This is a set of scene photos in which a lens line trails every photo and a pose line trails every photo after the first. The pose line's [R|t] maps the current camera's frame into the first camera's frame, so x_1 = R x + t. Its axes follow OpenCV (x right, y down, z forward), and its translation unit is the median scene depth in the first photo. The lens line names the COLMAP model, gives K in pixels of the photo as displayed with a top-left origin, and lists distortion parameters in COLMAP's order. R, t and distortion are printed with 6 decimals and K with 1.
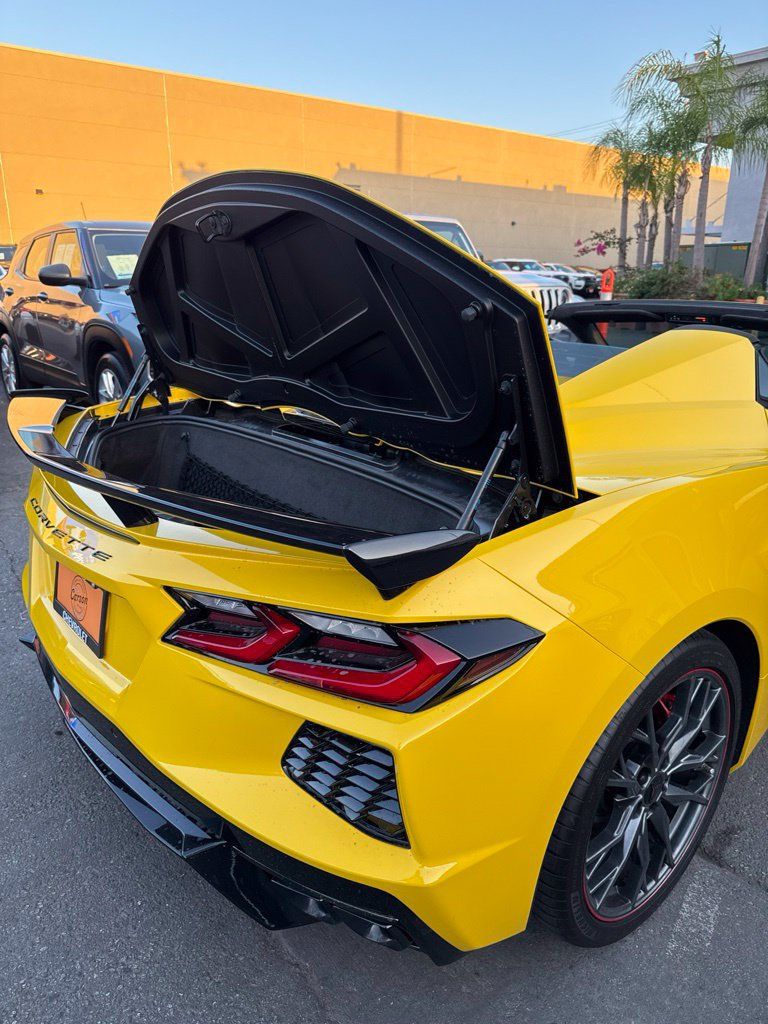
lens RADIAL K [[730.1, 0, 382.9], [0, 730.1, 514.2], [0, 0, 1]] dist [0.018187, -0.029135]
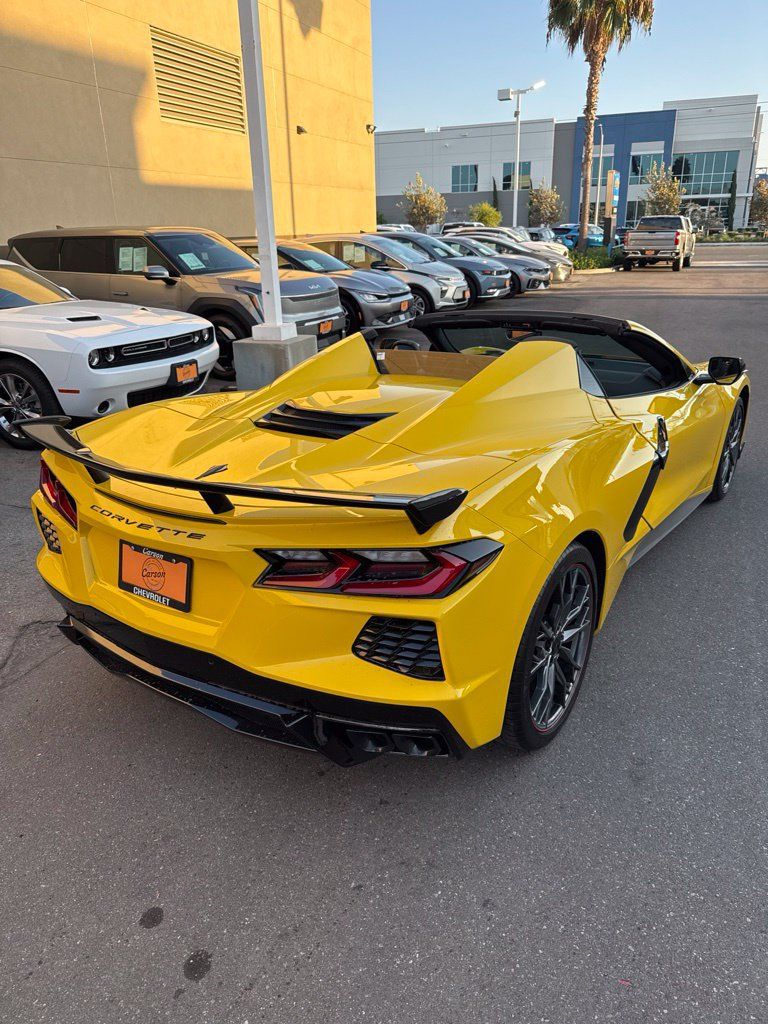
lens RADIAL K [[731.0, 0, 381.3], [0, 731.0, 512.5], [0, 0, 1]] dist [0.009596, -0.018341]
pose [[0.964135, -0.113660, 0.239844, -0.431325], [0.109098, 0.993507, 0.032259, 0.004360], [-0.241953, -0.004935, 0.970275, -0.549983]]
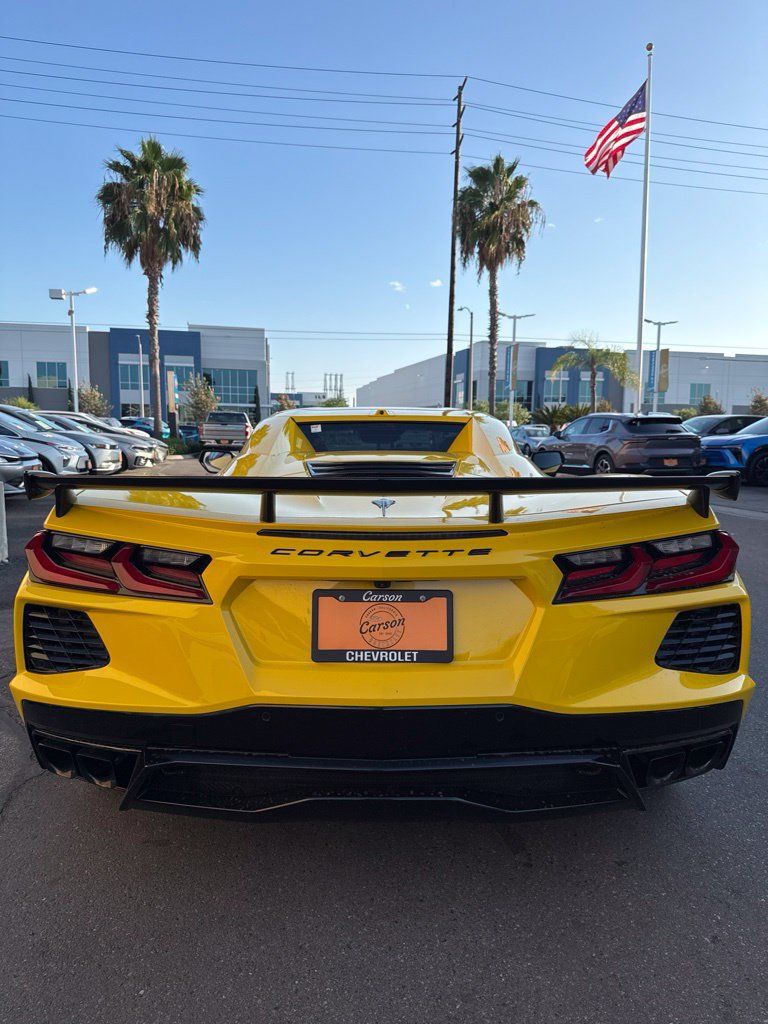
lens RADIAL K [[718.9, 0, 381.7], [0, 718.9, 511.3], [0, 0, 1]] dist [0.155913, -0.345156]
pose [[0.641866, -0.069682, 0.763645, -1.585191], [0.242971, 0.963031, -0.116348, 0.103424], [-0.727306, 0.260223, 0.635067, 0.419937]]
